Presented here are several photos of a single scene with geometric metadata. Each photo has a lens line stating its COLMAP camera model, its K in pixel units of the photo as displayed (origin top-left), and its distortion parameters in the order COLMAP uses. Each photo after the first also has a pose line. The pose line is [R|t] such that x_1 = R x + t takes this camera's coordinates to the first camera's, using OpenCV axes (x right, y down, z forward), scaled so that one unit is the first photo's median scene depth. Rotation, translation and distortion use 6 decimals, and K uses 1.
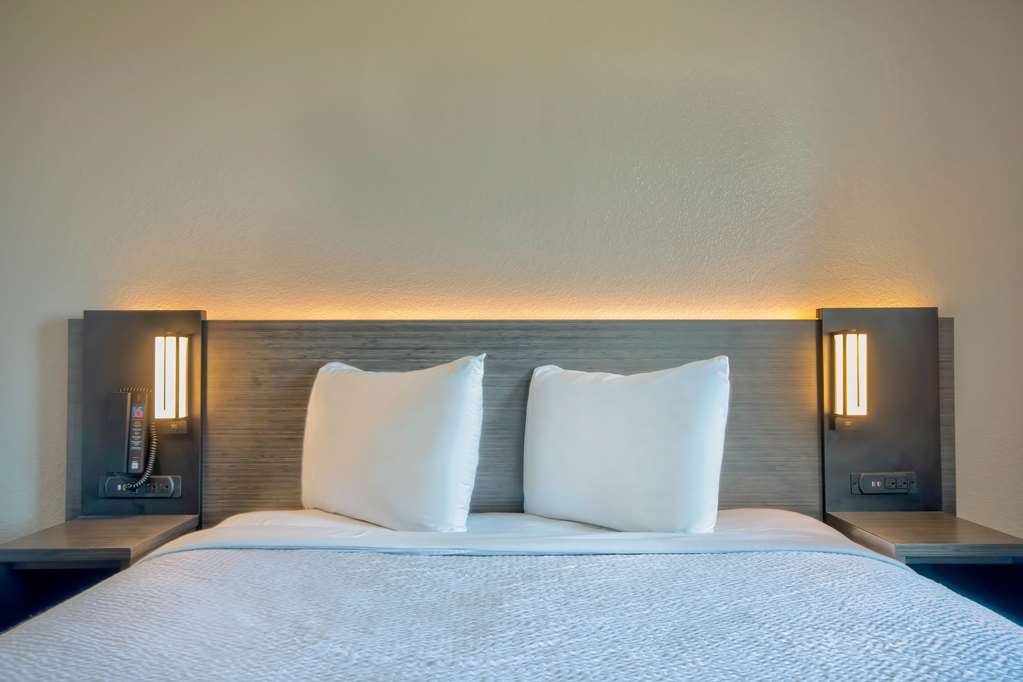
lens RADIAL K [[885.1, 0, 514.2], [0, 885.1, 337.4], [0, 0, 1]] dist [0.003195, -0.005062]
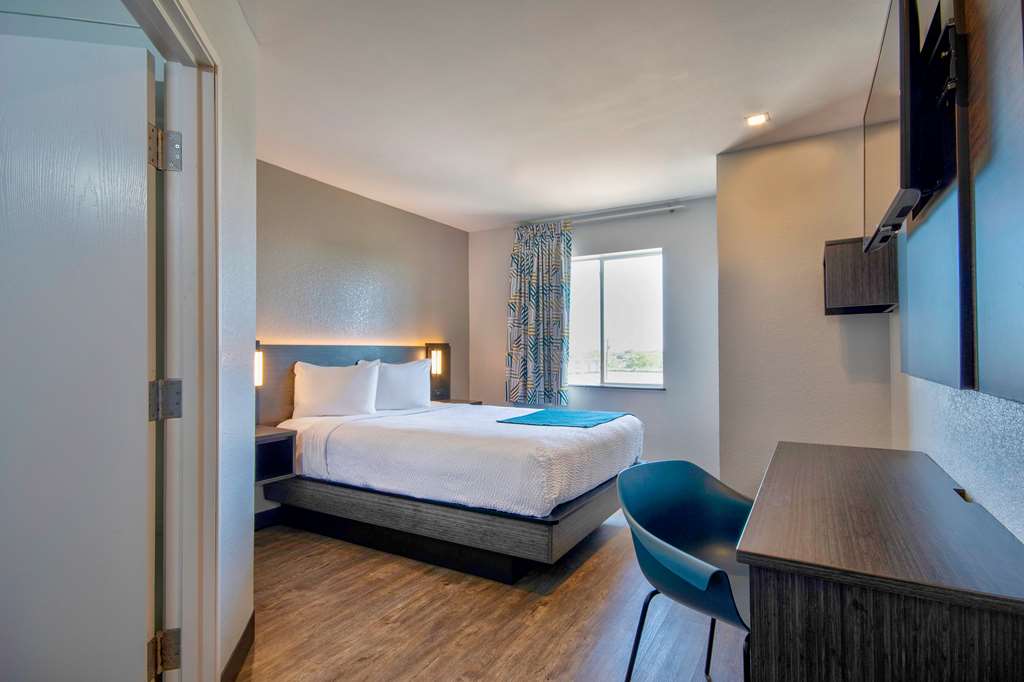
lens RADIAL K [[503.7, 0, 513.6], [0, 503.7, 343.5], [0, 0, 1]] dist [0.003326, -0.001277]
pose [[0.540830, 0.013811, 0.841019, -1.137357], [-0.010451, 0.999898, -0.009699, -0.016042], [-0.841067, -0.003544, 0.540919, -0.332631]]
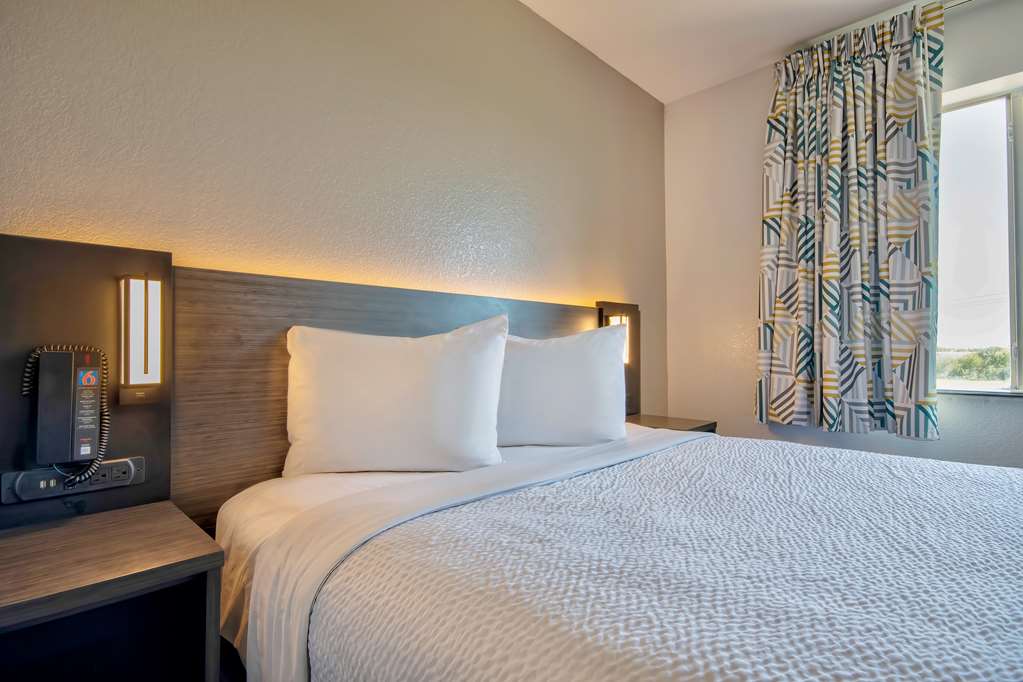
lens RADIAL K [[503.2, 0, 511.8], [0, 503.2, 350.3], [0, 0, 1]] dist [0.003326, -0.001277]
pose [[0.731697, -0.002976, 0.681624, -0.437974], [-0.003958, 0.999955, 0.008615, 0.054604], [-0.681619, -0.009001, 0.731652, 0.435253]]
